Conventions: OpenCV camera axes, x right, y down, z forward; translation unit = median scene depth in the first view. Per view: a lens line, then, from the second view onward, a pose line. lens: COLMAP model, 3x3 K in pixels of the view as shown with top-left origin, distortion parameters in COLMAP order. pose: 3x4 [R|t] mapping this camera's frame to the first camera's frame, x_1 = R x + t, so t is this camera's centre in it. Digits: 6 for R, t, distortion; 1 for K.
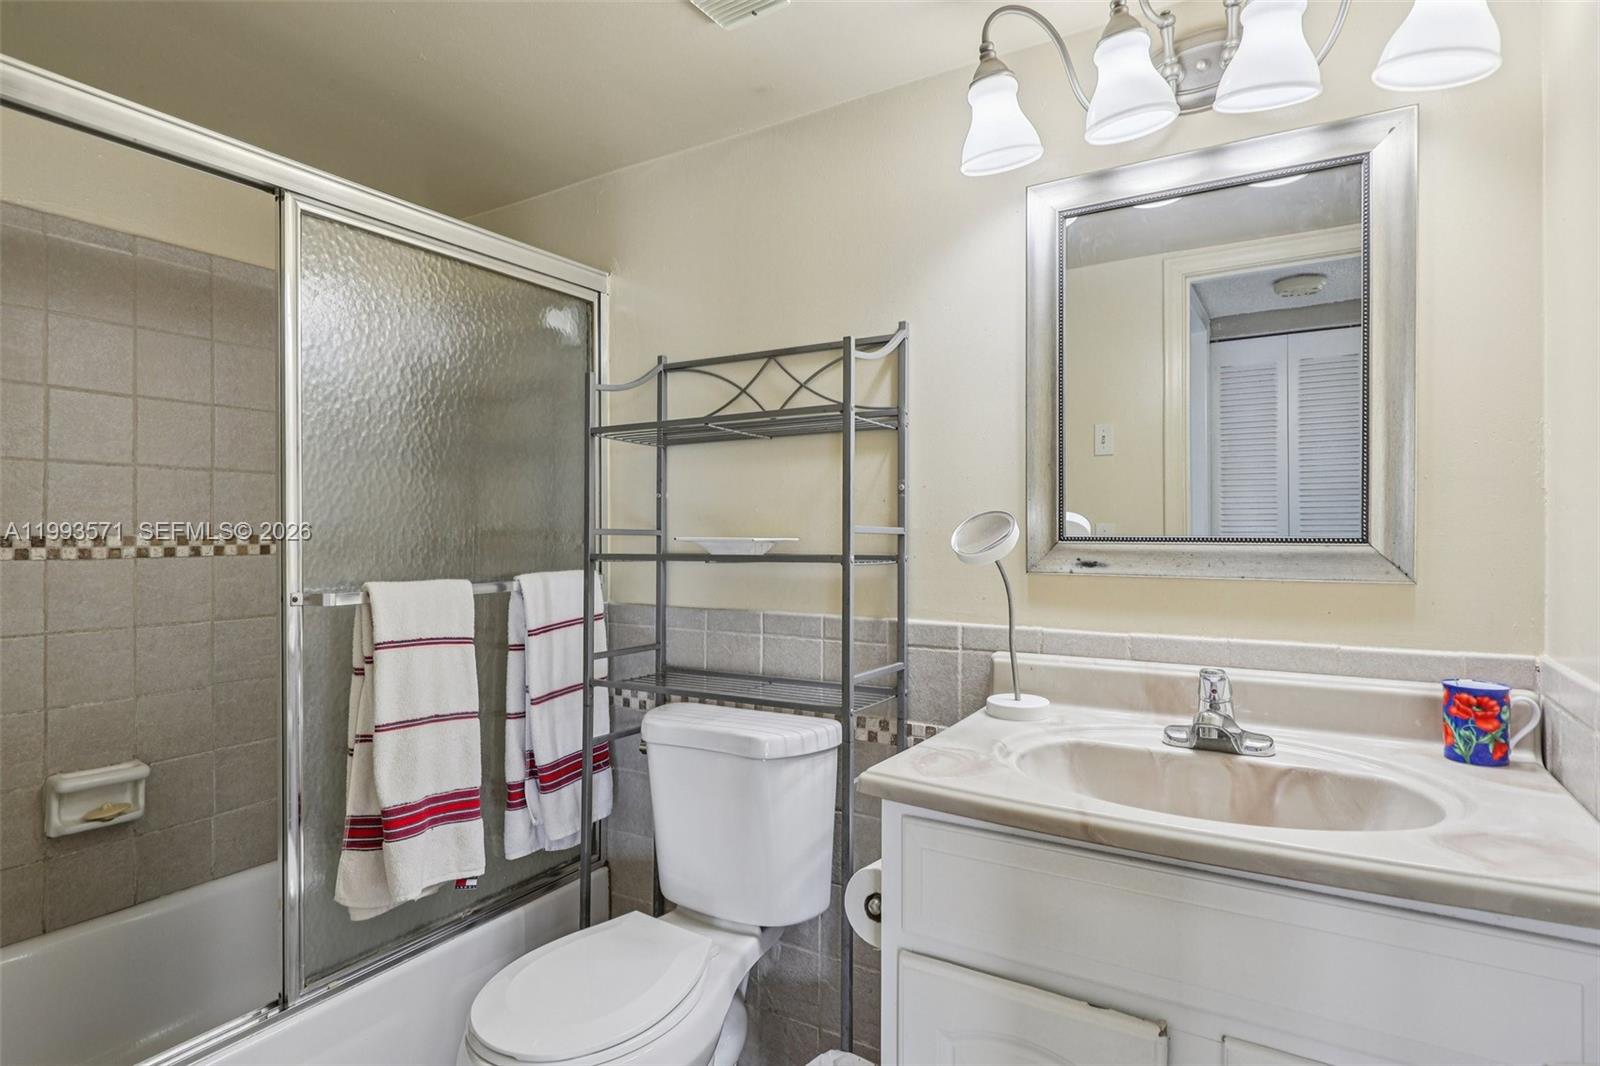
lens RADIAL K [[835.3, 0, 808.6], [0, 835.3, 534.8], [0, 0, 1]] dist [-0.006334, -0.000773]
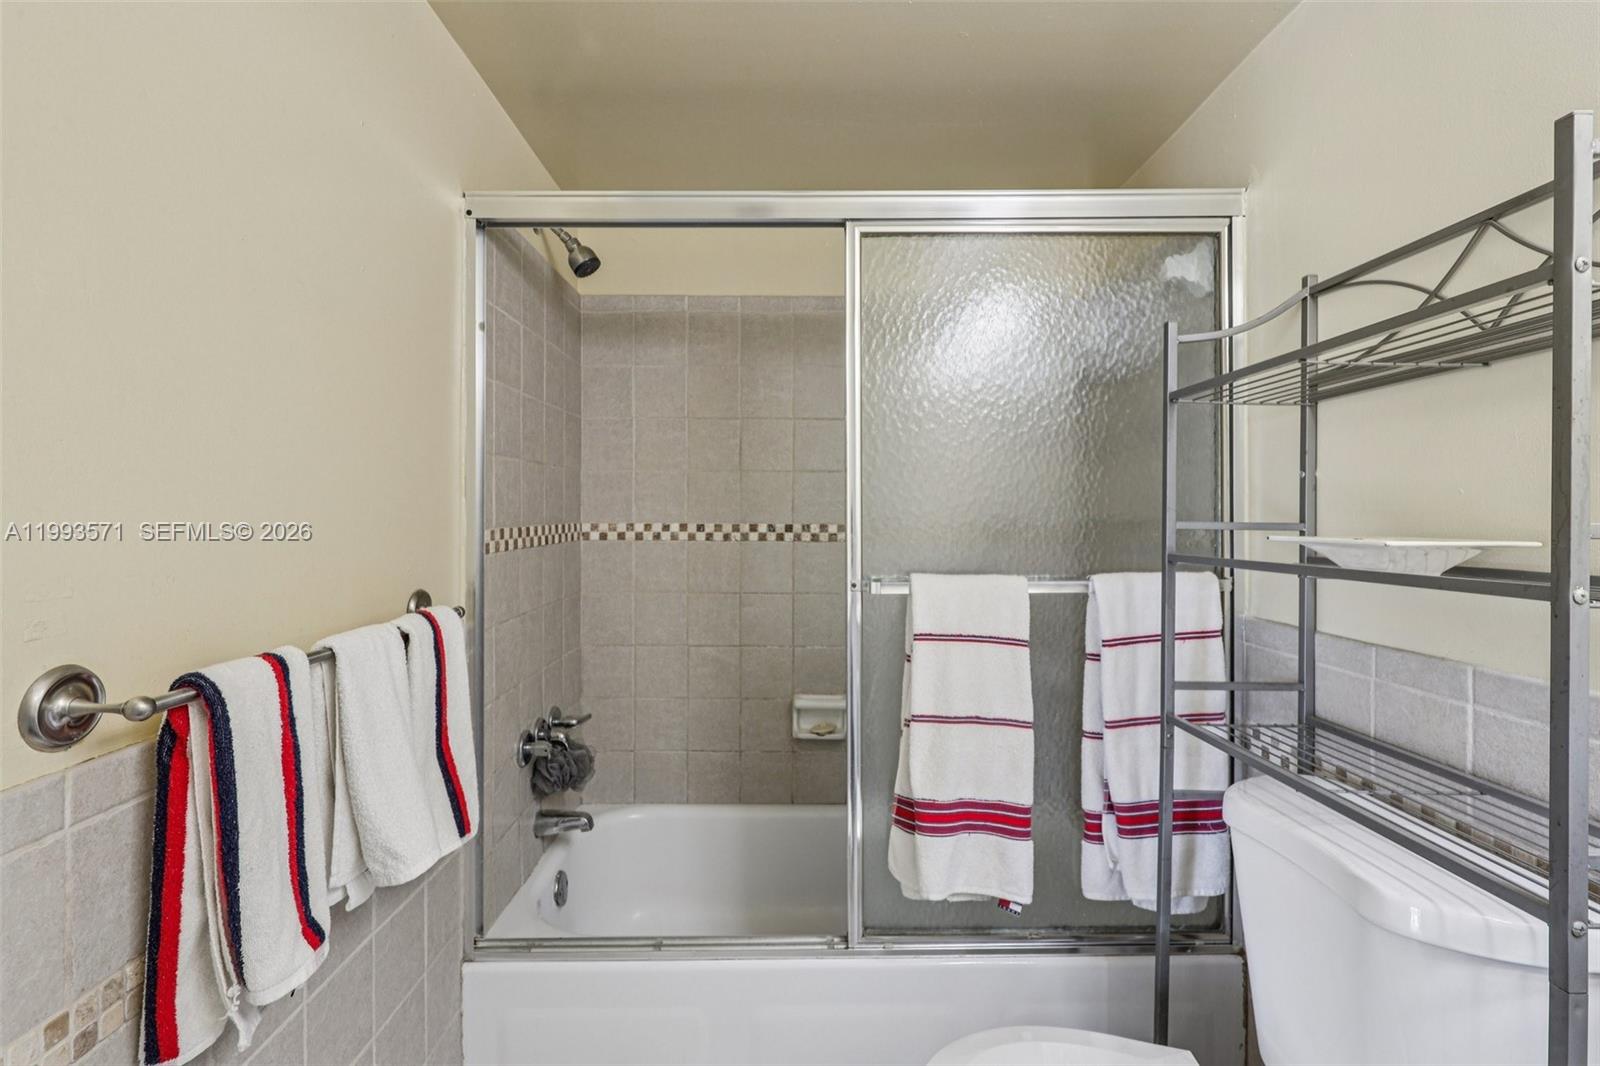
lens RADIAL K [[726.8, 0, 795.9], [0, 726.8, 518.6], [0, 0, 1]] dist [0.002423, 0.000401]
pose [[0.516615, 0.003414, -0.856211, 0.147807], [-0.001400, 0.999994, 0.003142, -0.012356], [0.856217, -0.000425, 0.516616, 0.363310]]
